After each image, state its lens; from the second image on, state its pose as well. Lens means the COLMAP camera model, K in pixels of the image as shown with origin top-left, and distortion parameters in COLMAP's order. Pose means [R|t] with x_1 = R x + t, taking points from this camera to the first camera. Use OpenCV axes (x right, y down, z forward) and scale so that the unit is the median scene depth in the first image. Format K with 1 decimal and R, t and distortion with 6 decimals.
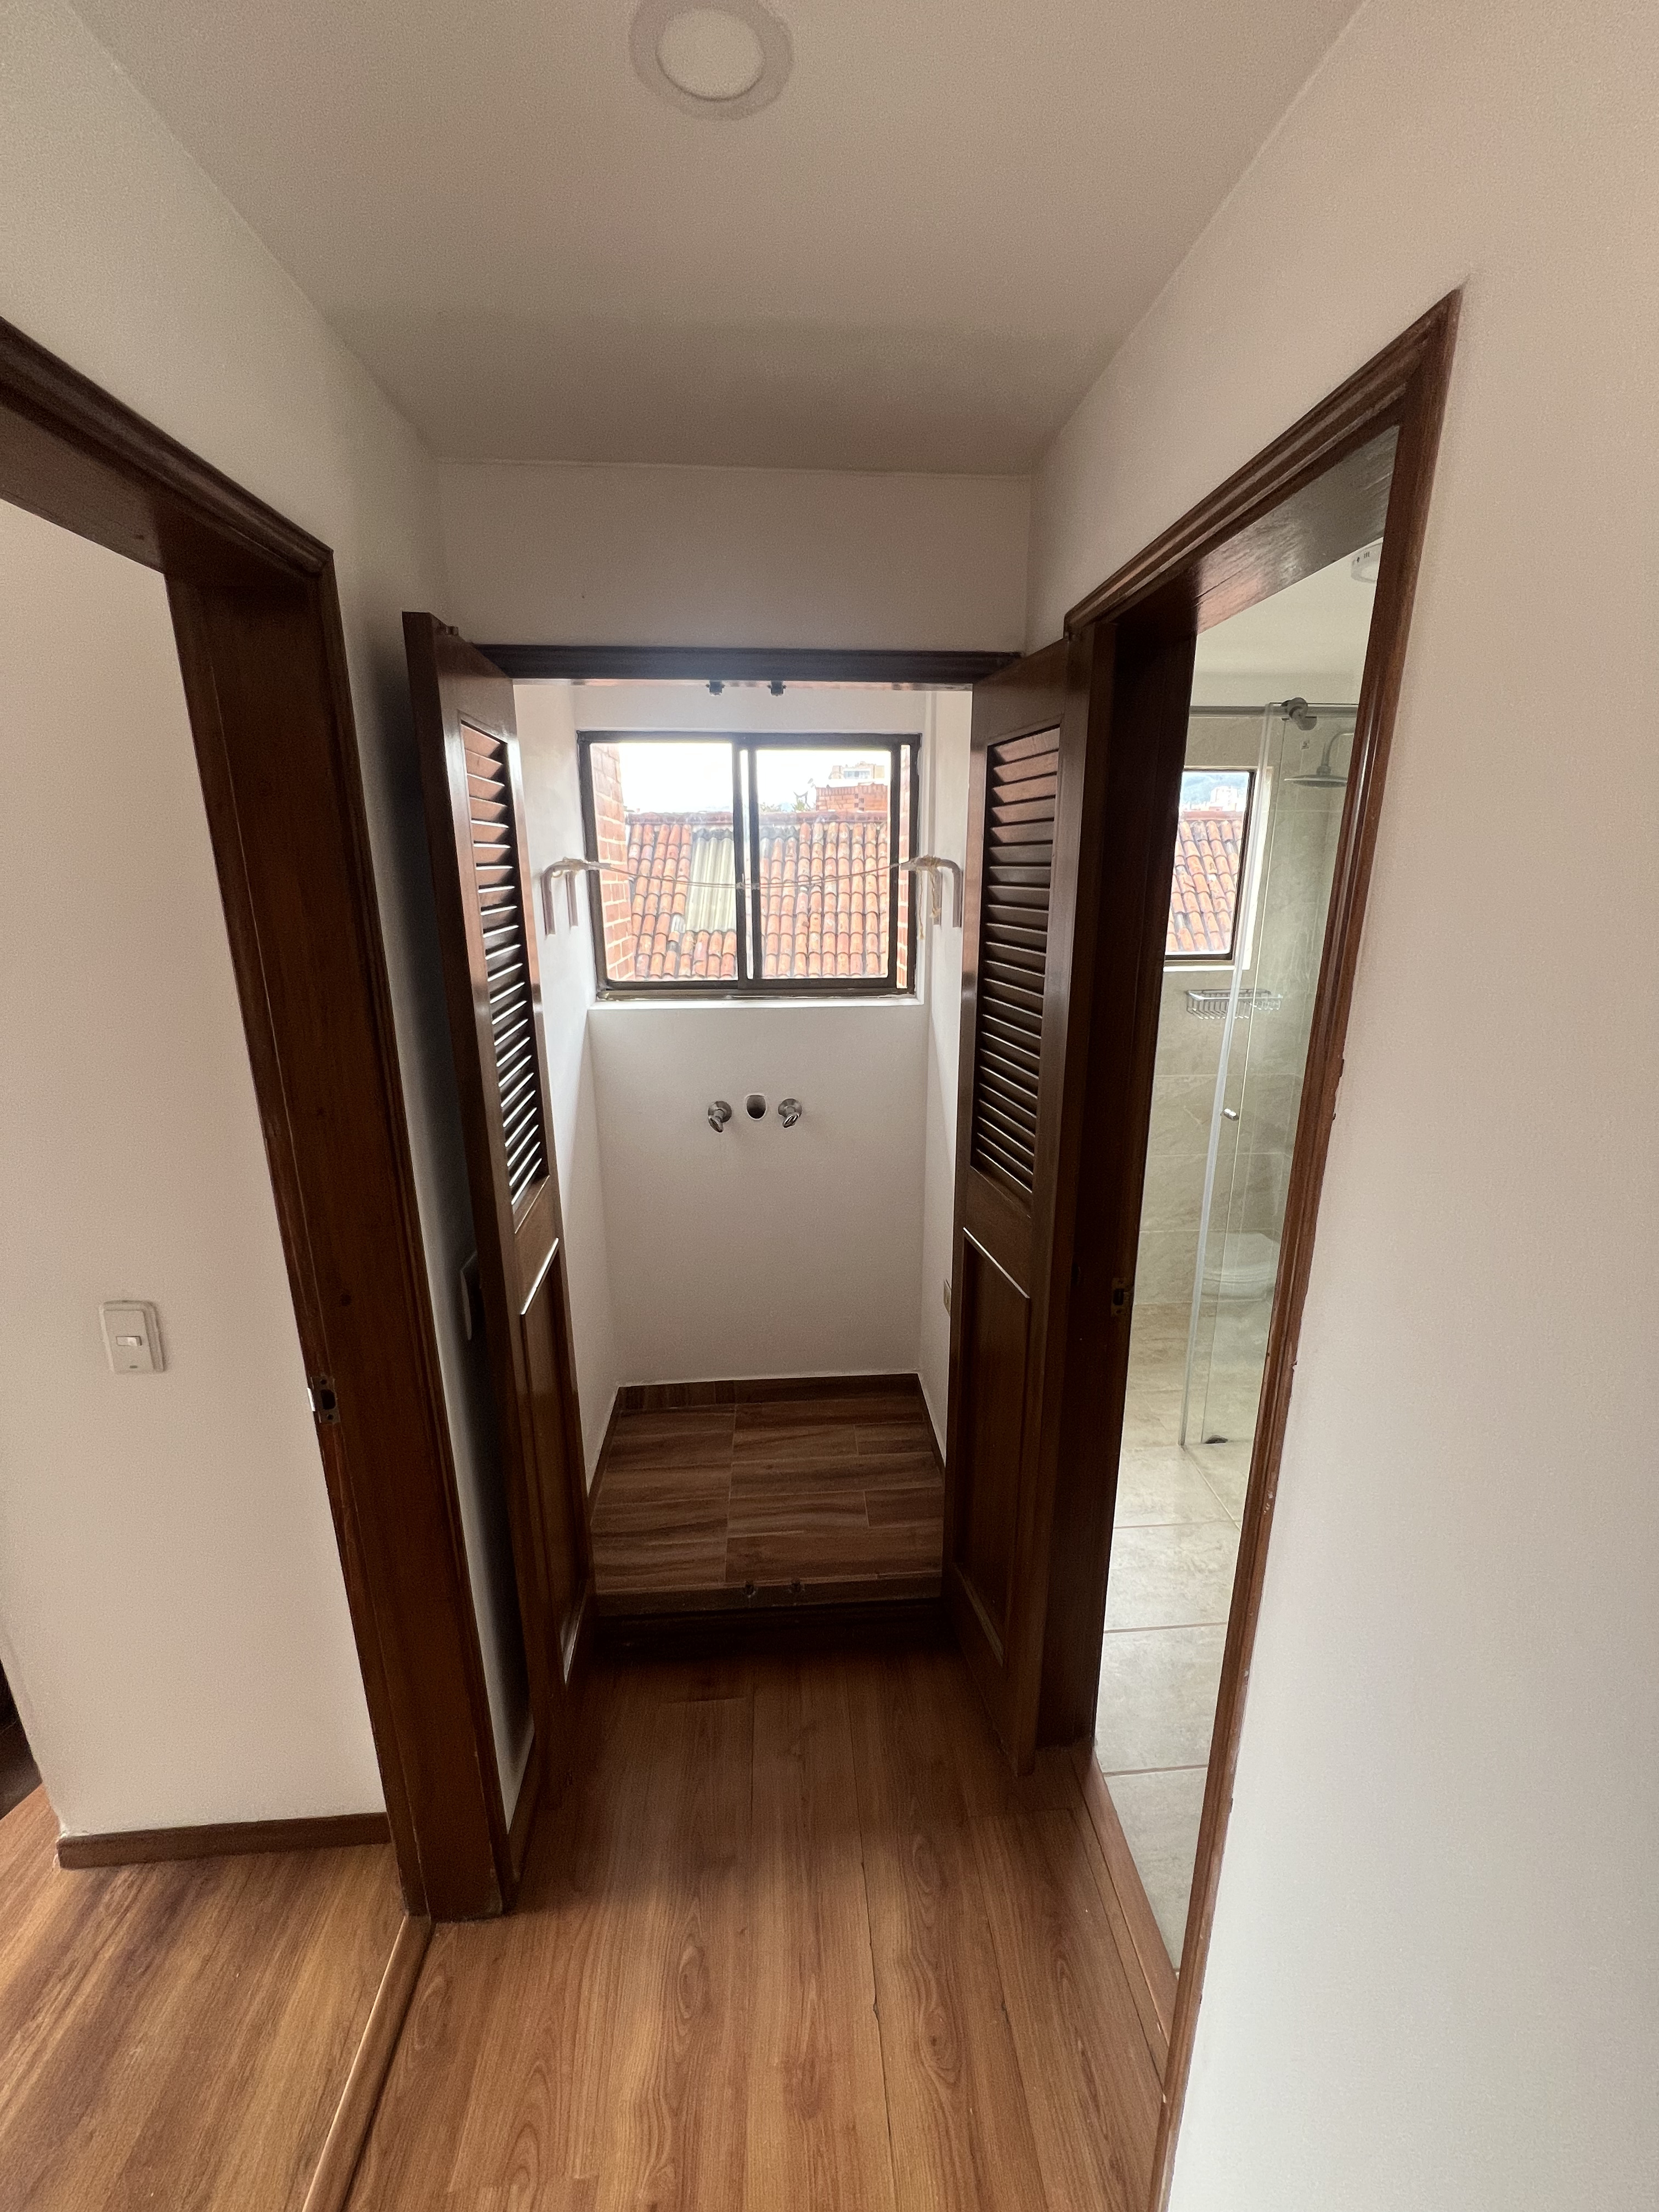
lens RADIAL K [[888.2, 0, 837.4], [0, 888.2, 1098.2], [0, 0, 1]] dist [-0.002472, -0.000269]
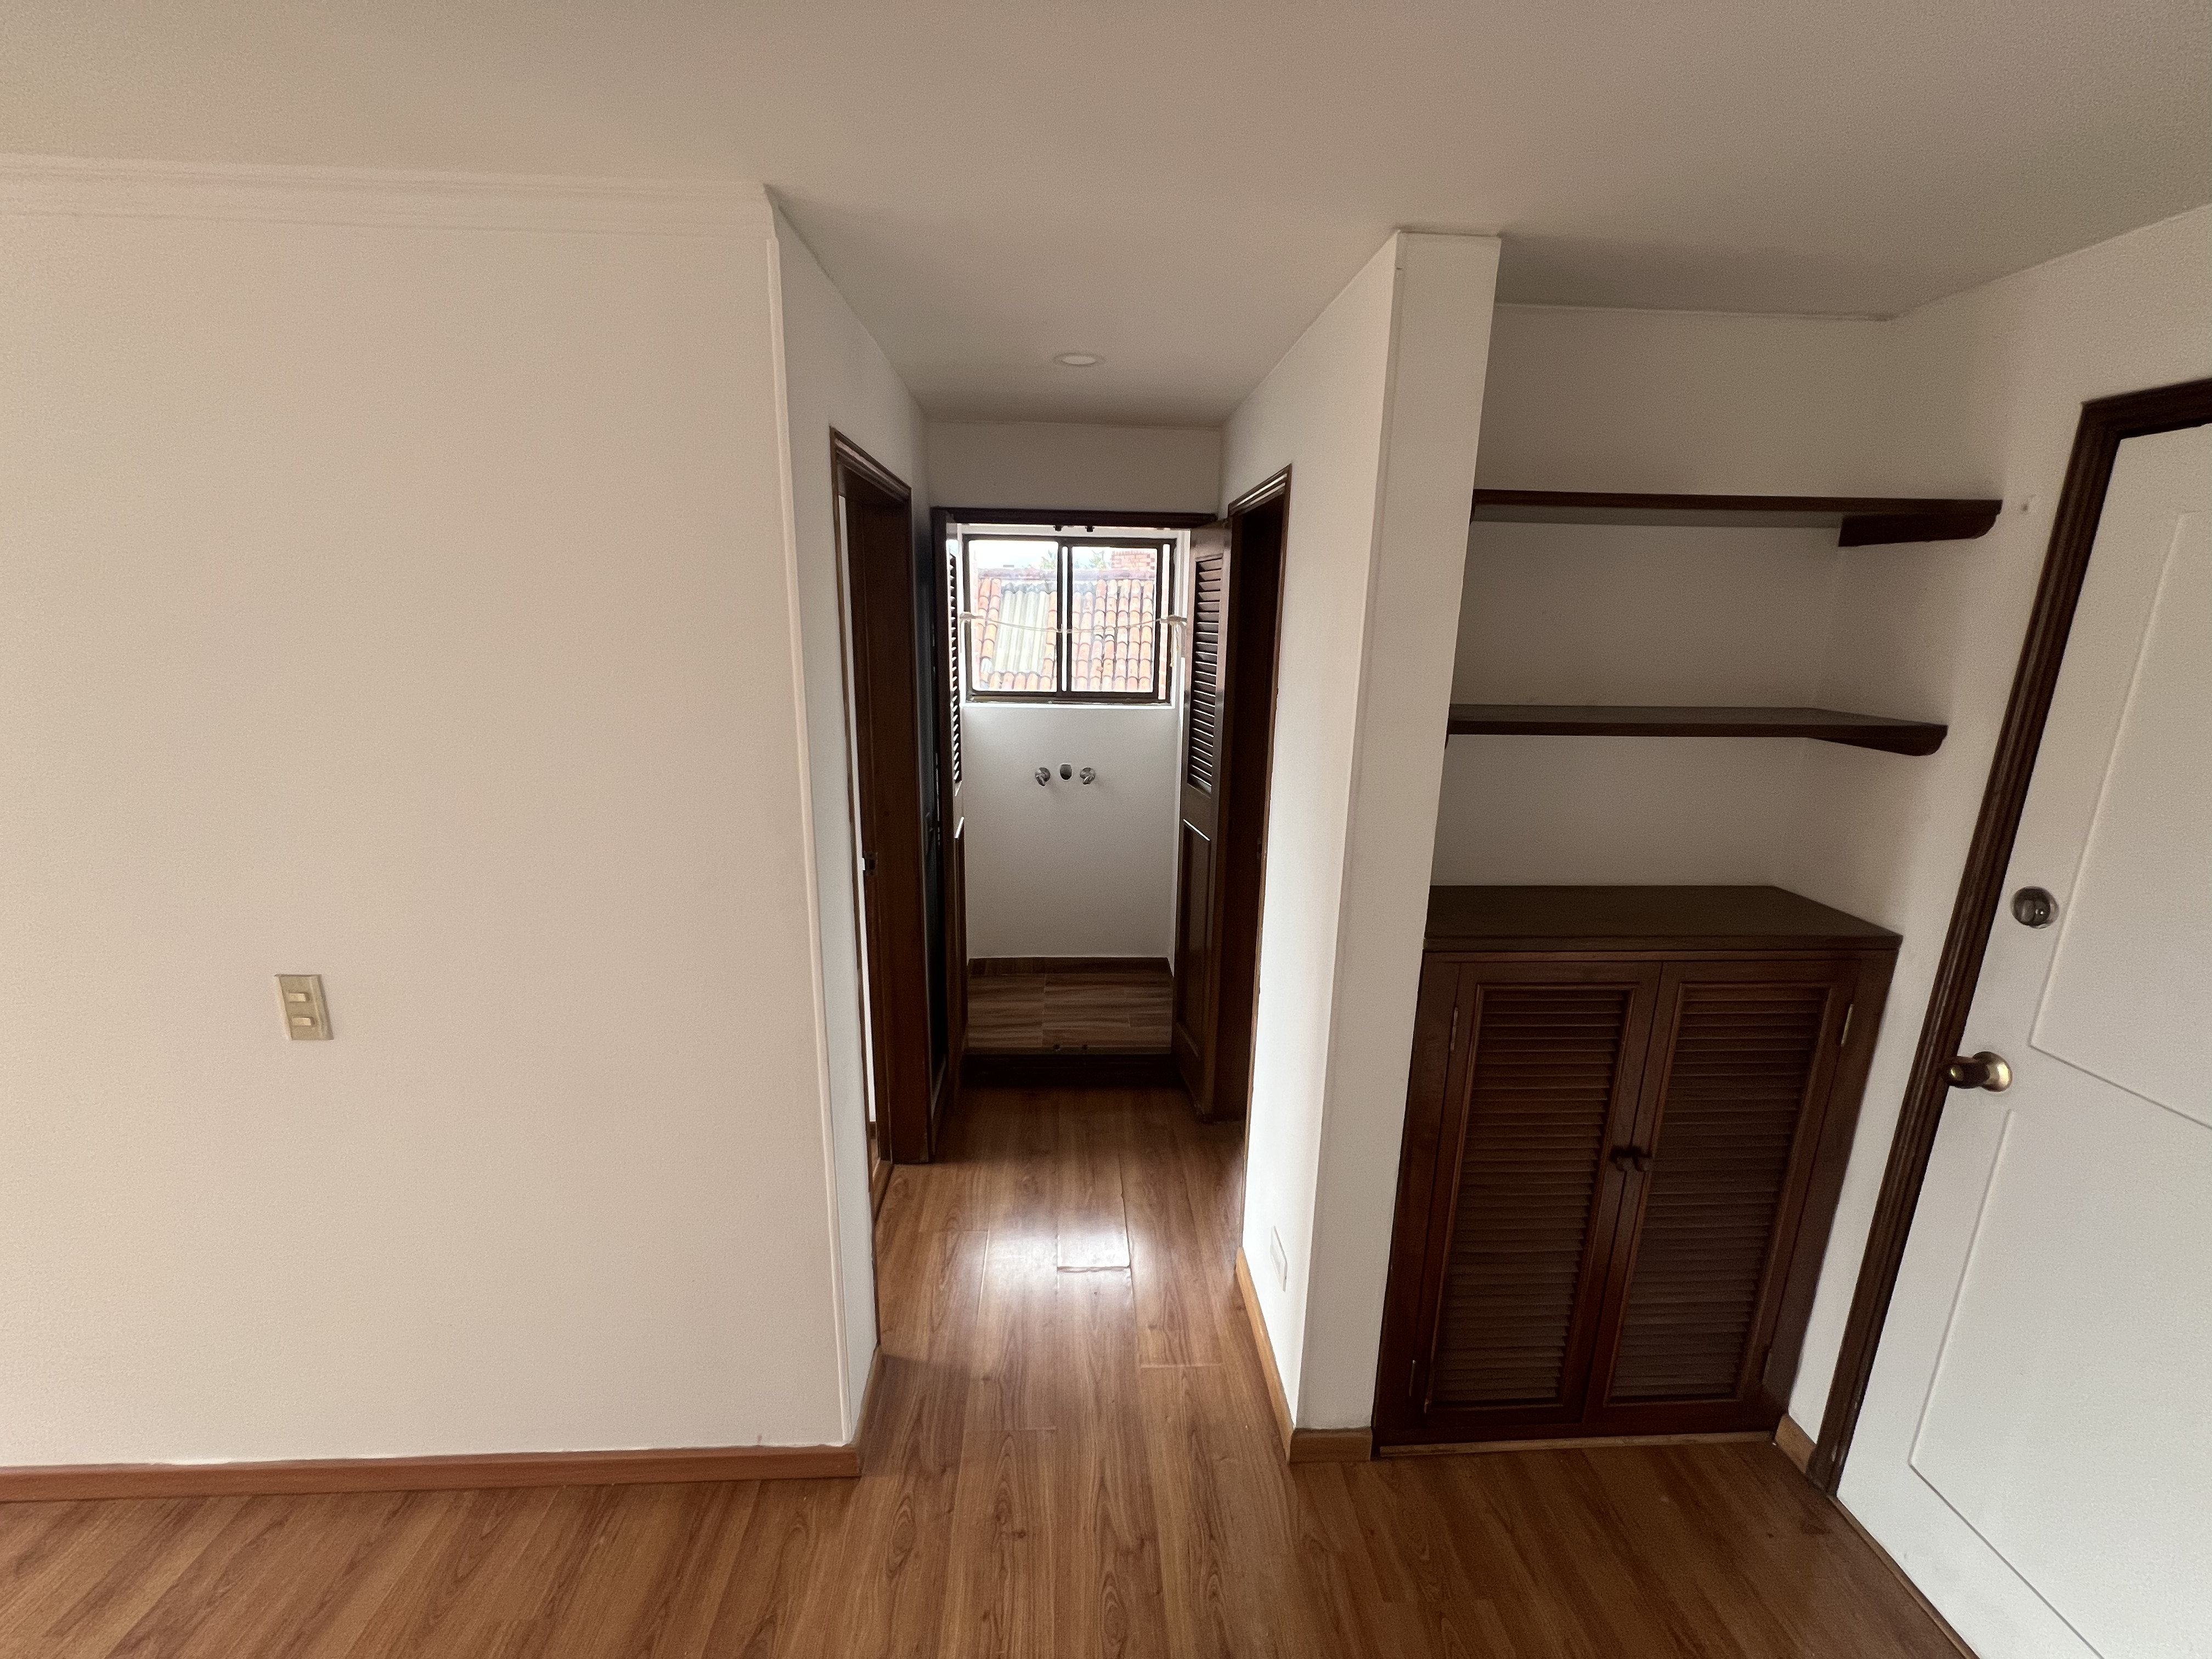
lens RADIAL K [[888.2, 0, 1102.8], [0, 888.2, 824.9], [0, 0, 1]] dist [-0.002472, -0.000269]
pose [[0.999299, 0.025731, -0.027204, 0.018435], [-0.026430, 0.999321, -0.025652, 0.142144], [0.026525, 0.026353, 0.999301, -0.562127]]
